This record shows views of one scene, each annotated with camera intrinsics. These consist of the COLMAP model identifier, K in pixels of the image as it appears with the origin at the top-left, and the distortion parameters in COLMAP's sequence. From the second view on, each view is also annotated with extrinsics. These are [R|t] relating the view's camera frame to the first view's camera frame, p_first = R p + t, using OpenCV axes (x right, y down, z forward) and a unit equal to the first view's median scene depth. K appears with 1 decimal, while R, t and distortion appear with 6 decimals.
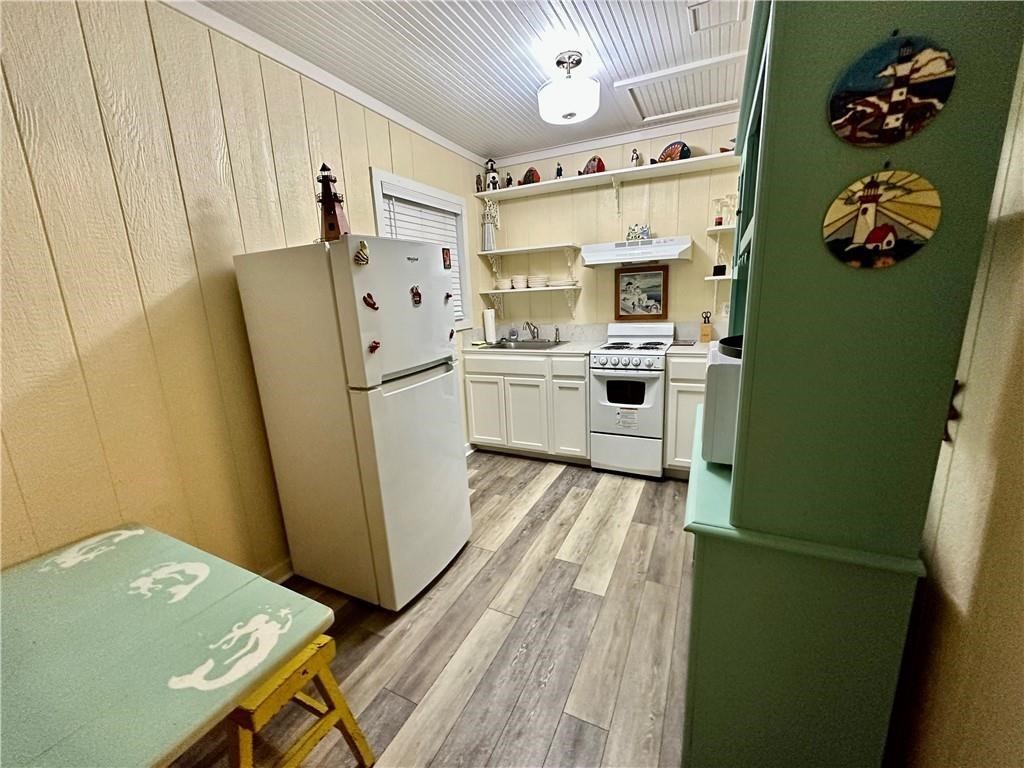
lens RADIAL K [[410.4, 0, 511.4], [0, 410.4, 383.3], [0, 0, 1]] dist [-0.000539, -0.000138]
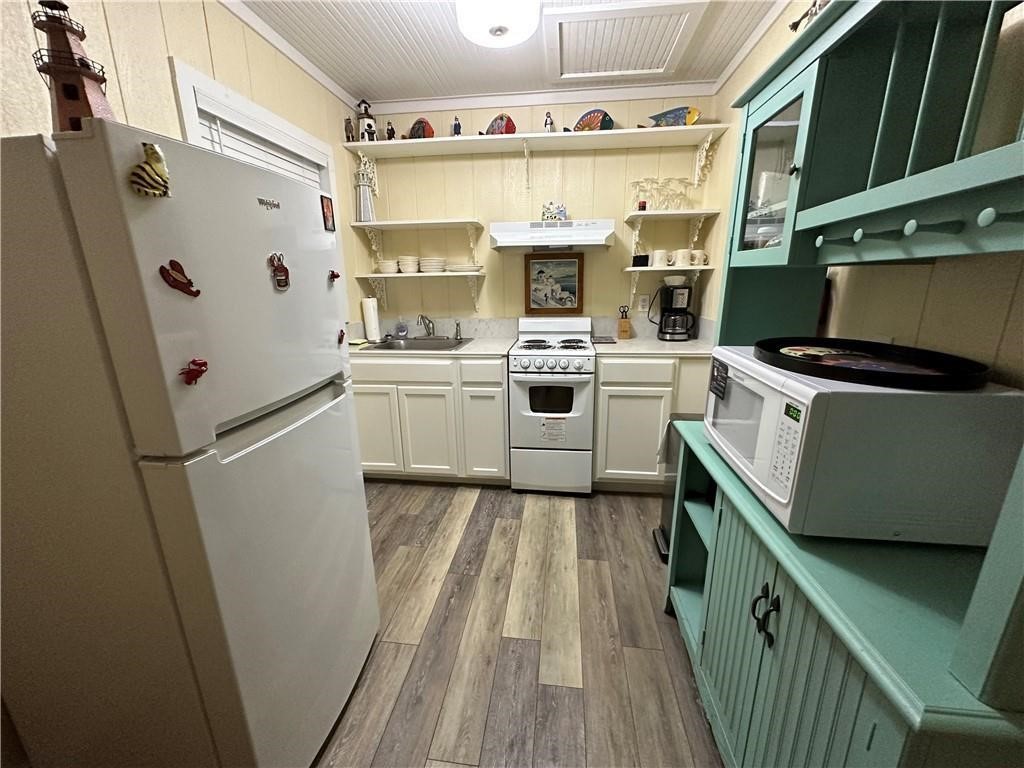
lens RADIAL K [[410.4, 0, 511.4], [0, 410.4, 383.3], [0, 0, 1]] dist [-0.000539, -0.000138]
pose [[0.946517, -0.045649, 0.319409, -0.079186], [0.038406, 0.998843, 0.028940, -0.044502], [-0.320360, -0.015125, 0.947175, 0.246878]]
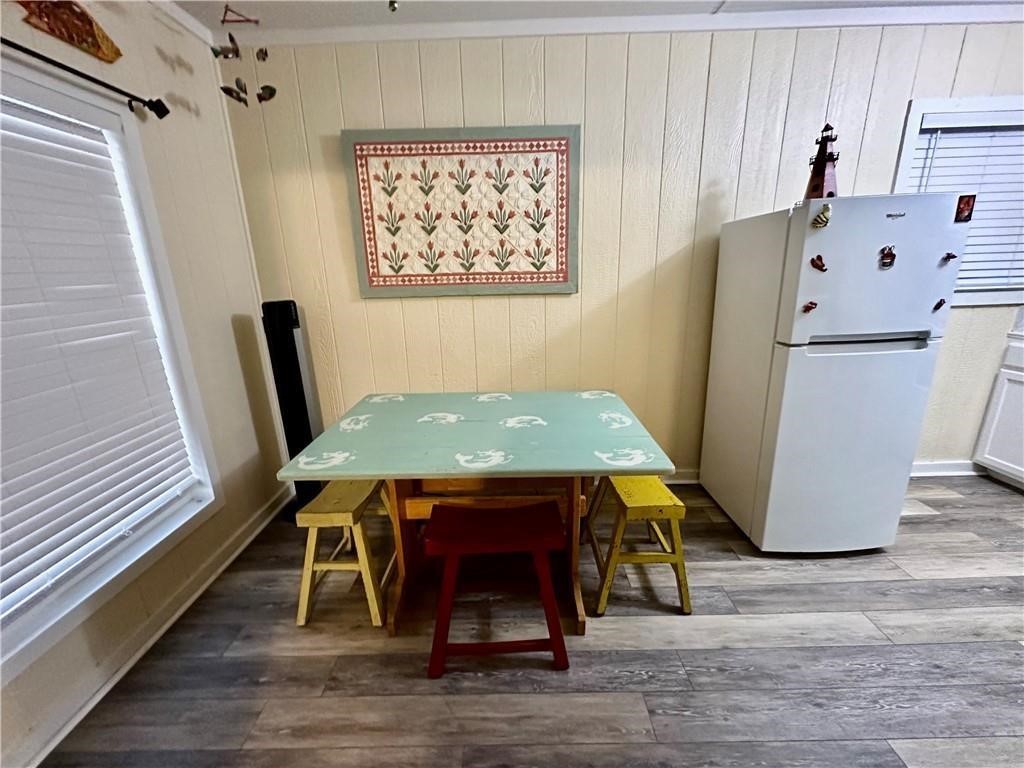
lens RADIAL K [[410.4, 0, 511.4], [0, 410.4, 383.3], [0, 0, 1]] dist [-0.000539, -0.000138]
pose [[0.442204, 0.269662, -0.855417, 0.167905], [-0.179008, 0.961079, 0.210434, 0.008480], [0.878870, 0.060072, 0.473265, -0.095591]]
